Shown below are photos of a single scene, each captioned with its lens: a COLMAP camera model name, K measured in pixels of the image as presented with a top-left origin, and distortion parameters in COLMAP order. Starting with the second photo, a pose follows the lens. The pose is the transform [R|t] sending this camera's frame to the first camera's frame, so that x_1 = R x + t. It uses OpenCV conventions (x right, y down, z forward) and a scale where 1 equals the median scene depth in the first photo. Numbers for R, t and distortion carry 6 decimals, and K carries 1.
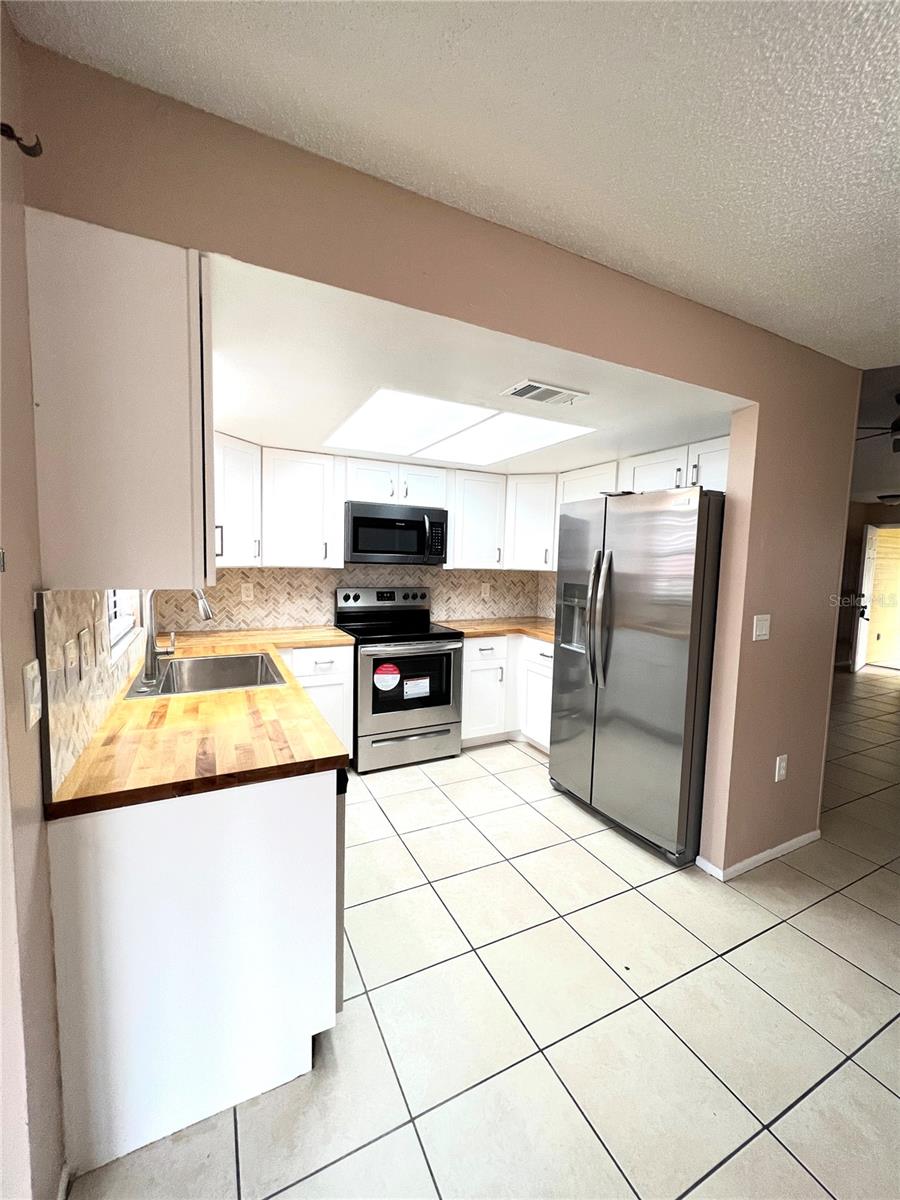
lens RADIAL K [[486.6, 0, 449.3], [0, 486.6, 602.8], [0, 0, 1]] dist [-0.001220, -0.000031]
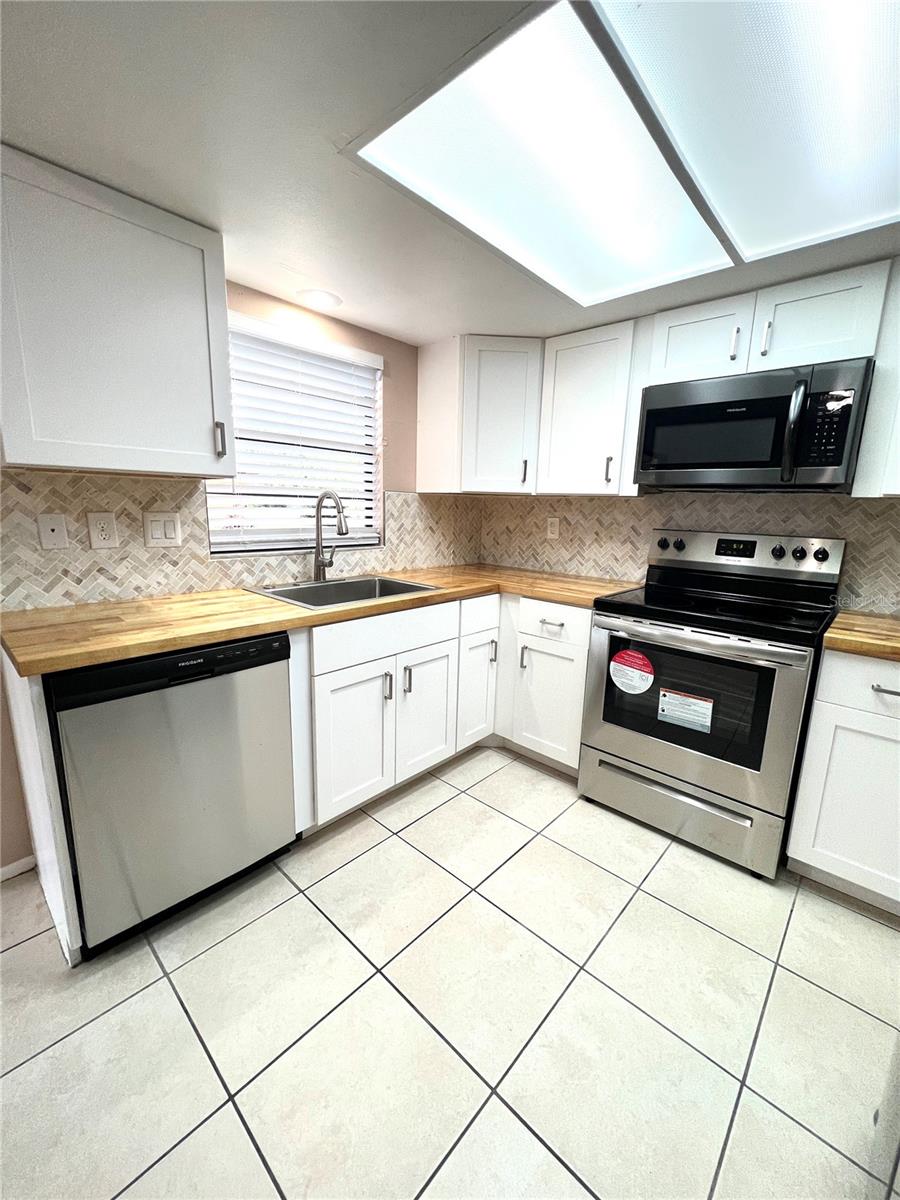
lens RADIAL K [[486.6, 0, 450.3], [0, 486.6, 594.8], [0, 0, 1]] dist [-0.001220, -0.000031]
pose [[0.358795, 0.155337, -0.920400, 0.316031], [-0.104831, 0.986523, 0.125631, 0.004354], [0.927511, 0.051411, 0.370244, 0.527436]]
